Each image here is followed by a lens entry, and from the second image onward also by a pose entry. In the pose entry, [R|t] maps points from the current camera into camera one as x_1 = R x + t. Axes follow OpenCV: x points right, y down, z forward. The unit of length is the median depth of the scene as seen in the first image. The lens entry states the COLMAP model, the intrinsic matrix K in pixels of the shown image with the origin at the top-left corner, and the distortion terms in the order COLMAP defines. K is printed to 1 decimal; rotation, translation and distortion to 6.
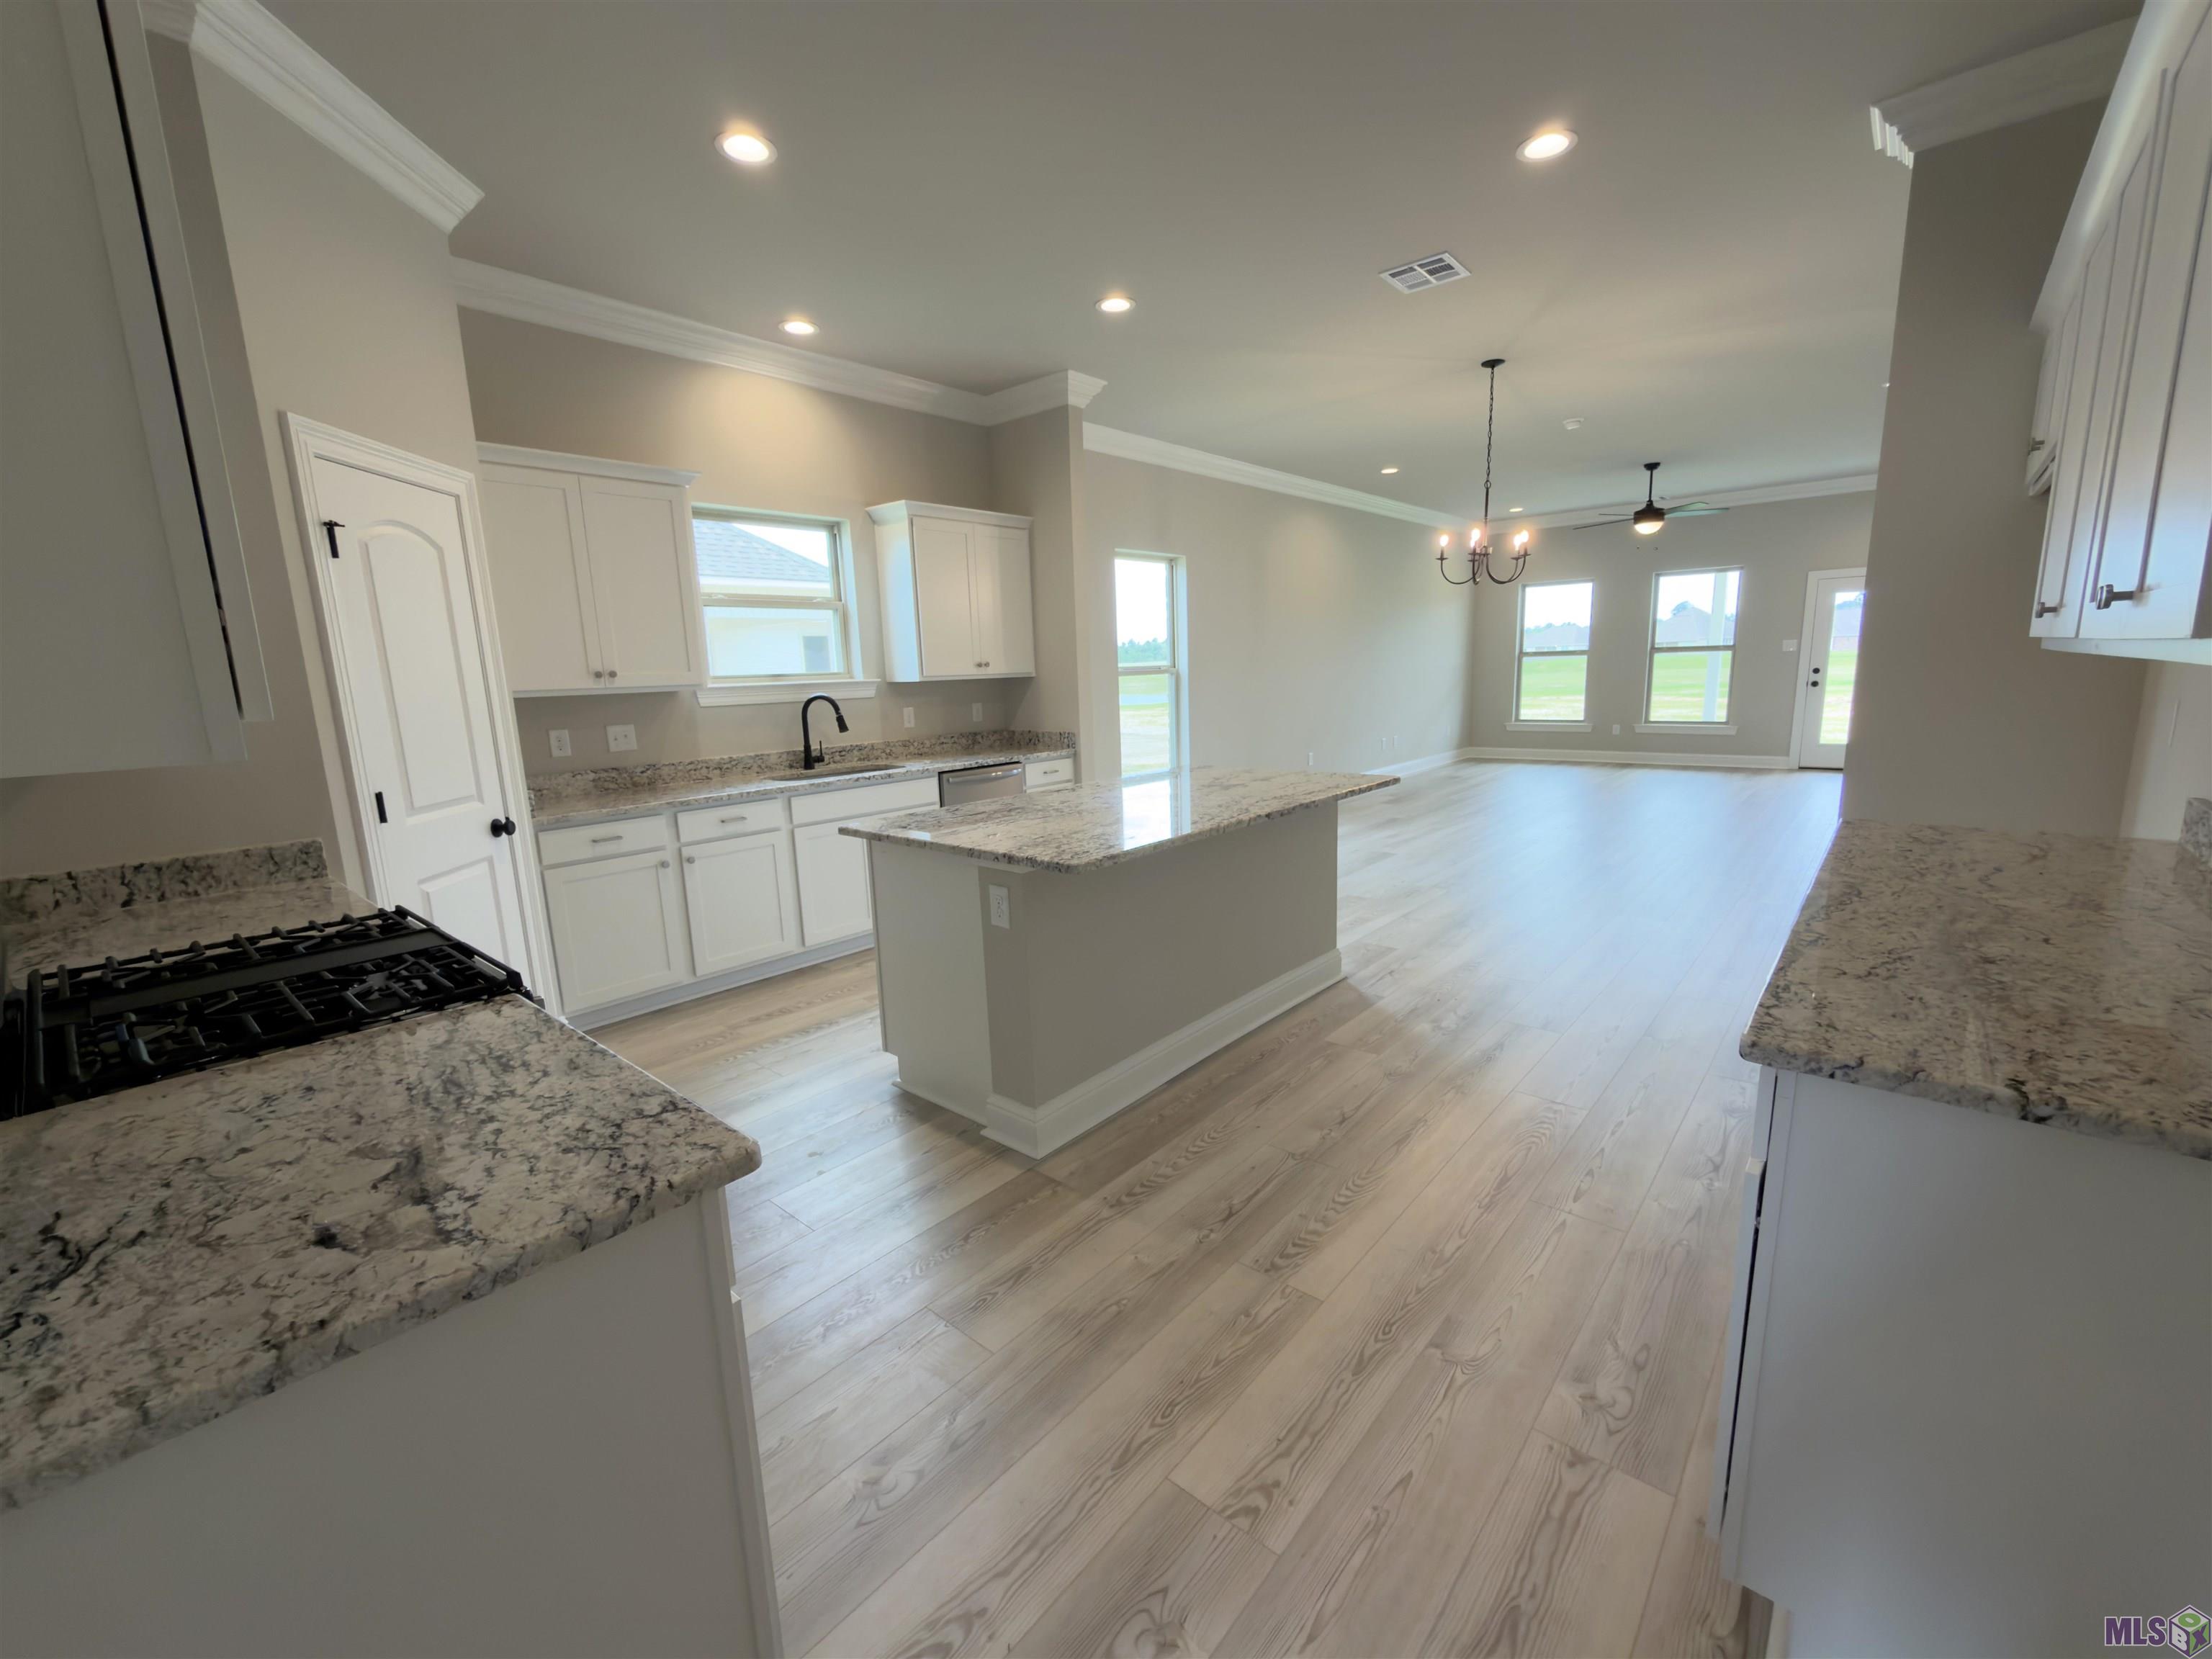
lens RADIAL K [[906.2, 0, 1106.0], [0, 906.2, 829.5], [0, 0, 1]] dist [0.001575, 0.000414]
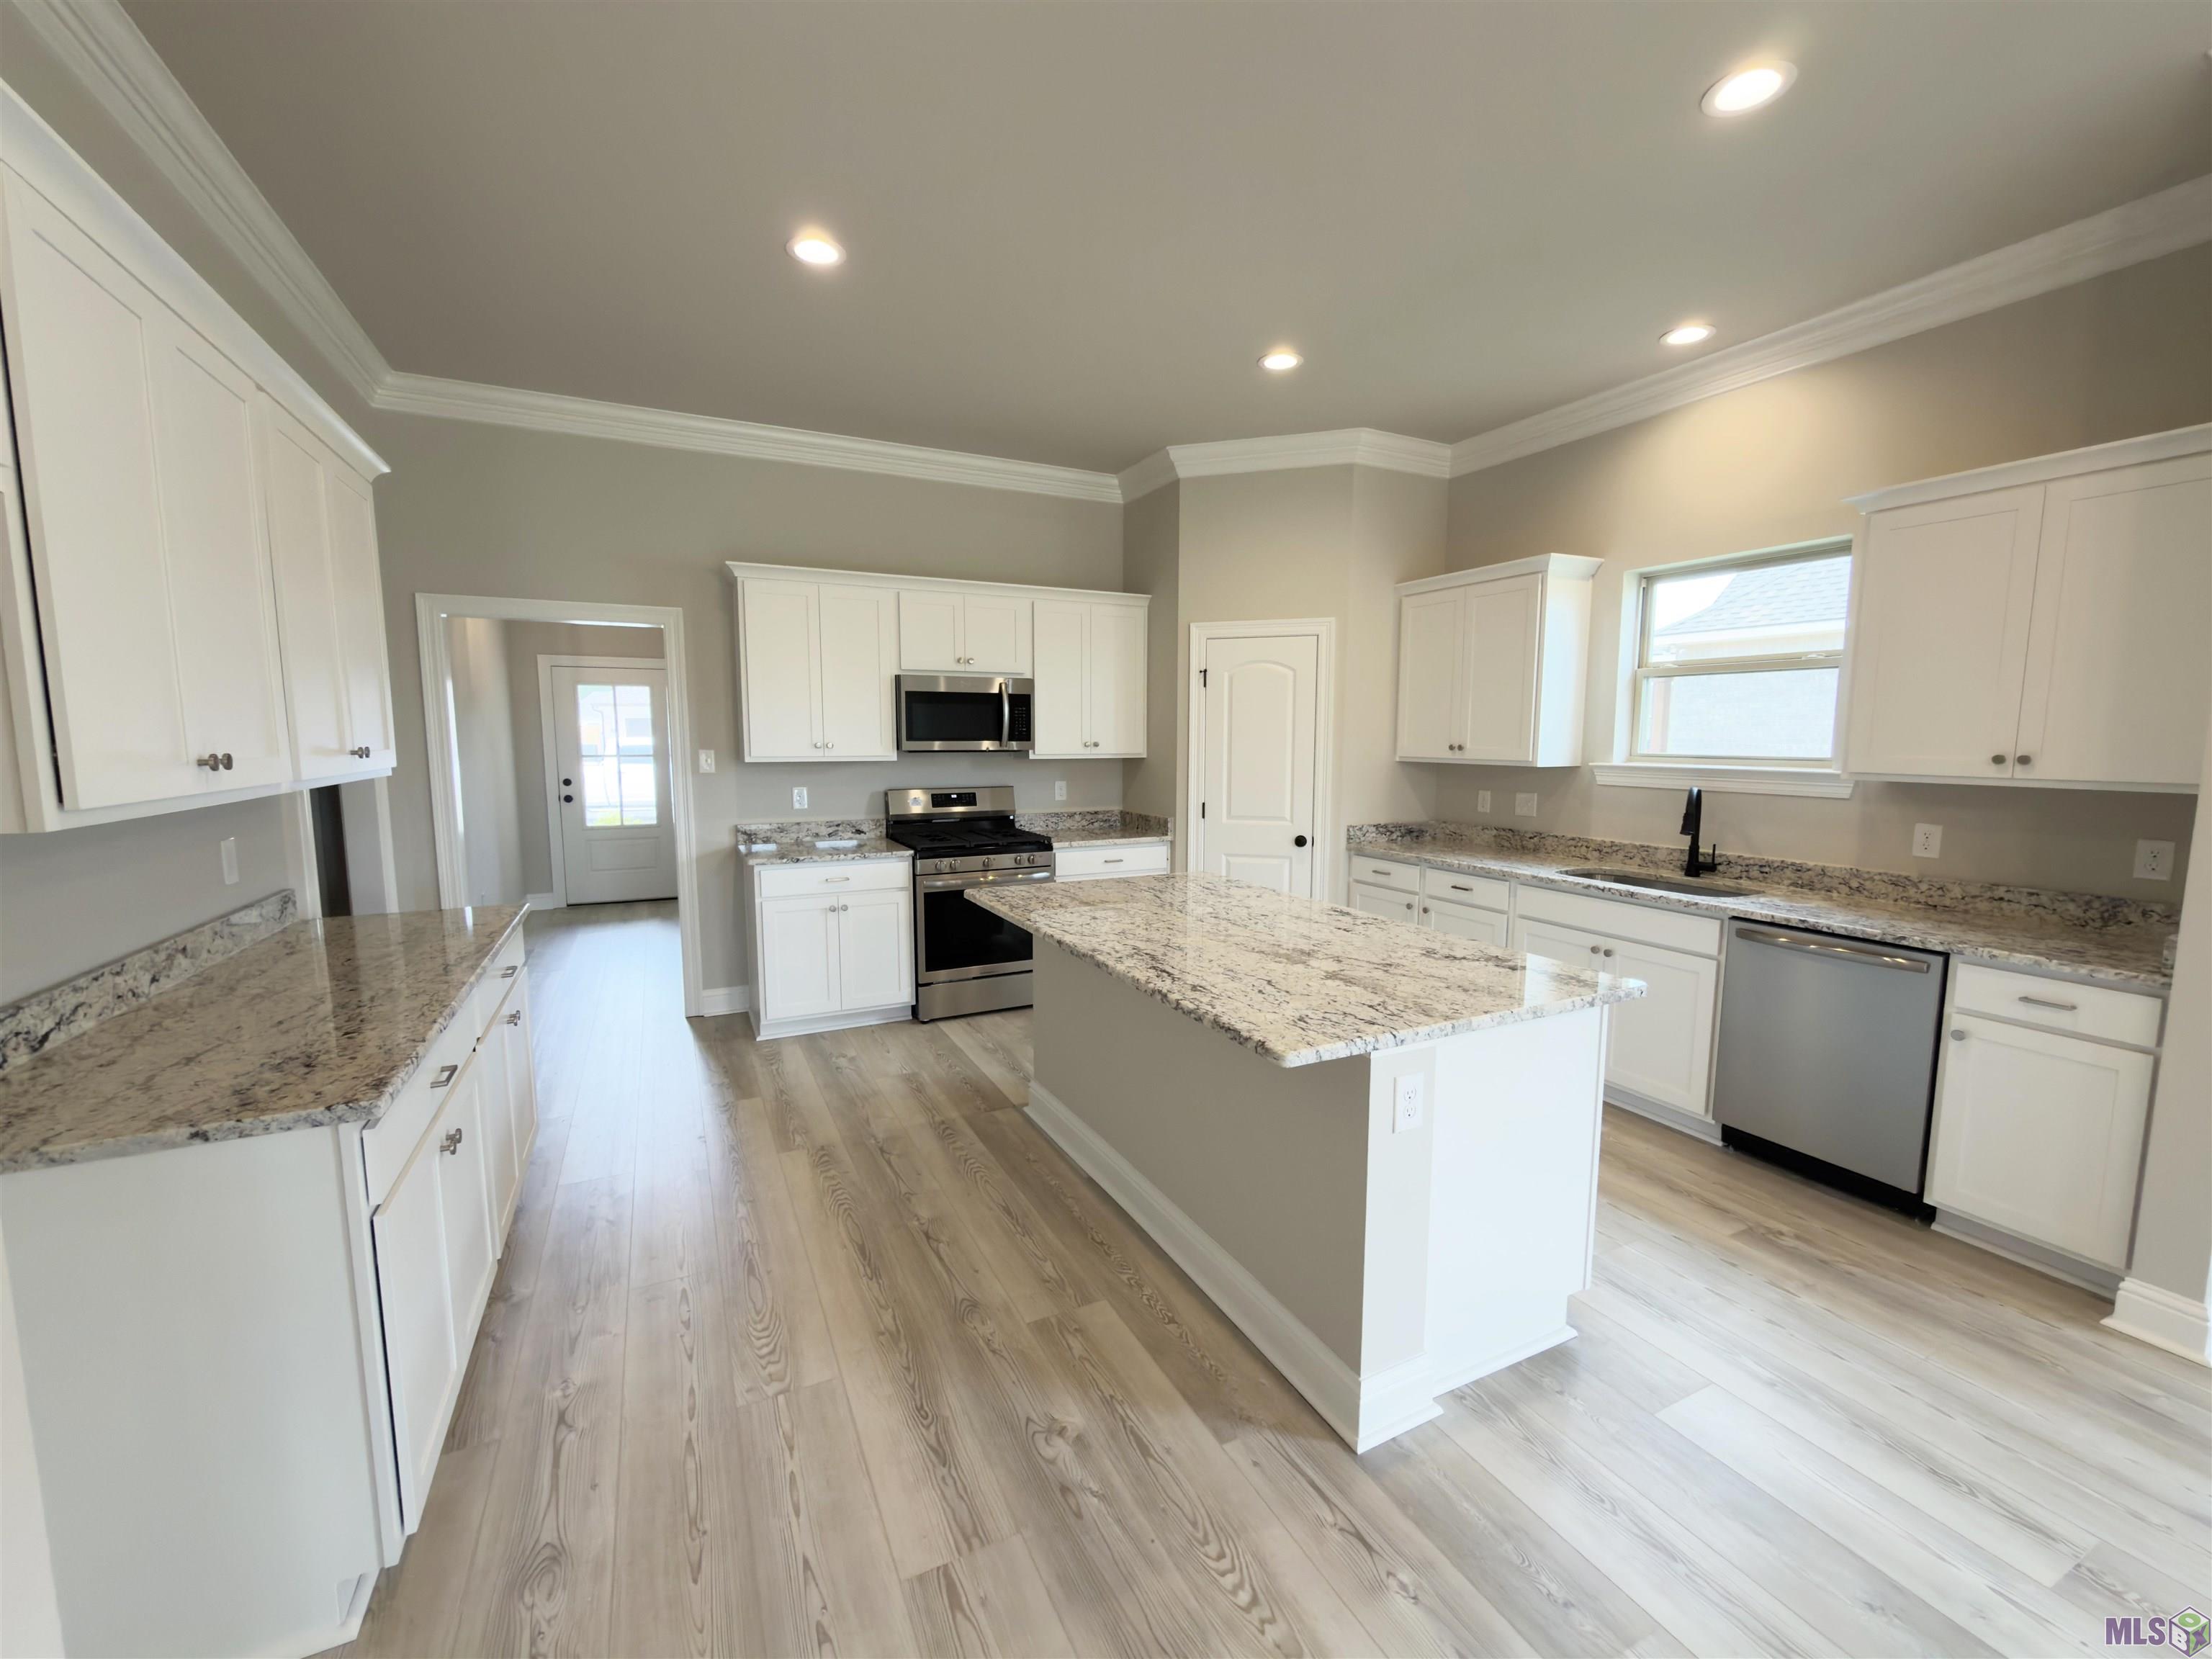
lens RADIAL K [[887.7, 0, 1106.9], [0, 887.7, 832.8], [0, 0, 1]] dist [0.000268, -0.000023]
pose [[-0.373613, 0.135030, -0.917704, 0.728978], [-0.156044, 0.966099, 0.205679, -0.235084], [0.914365, 0.220047, -0.339877, 1.016106]]
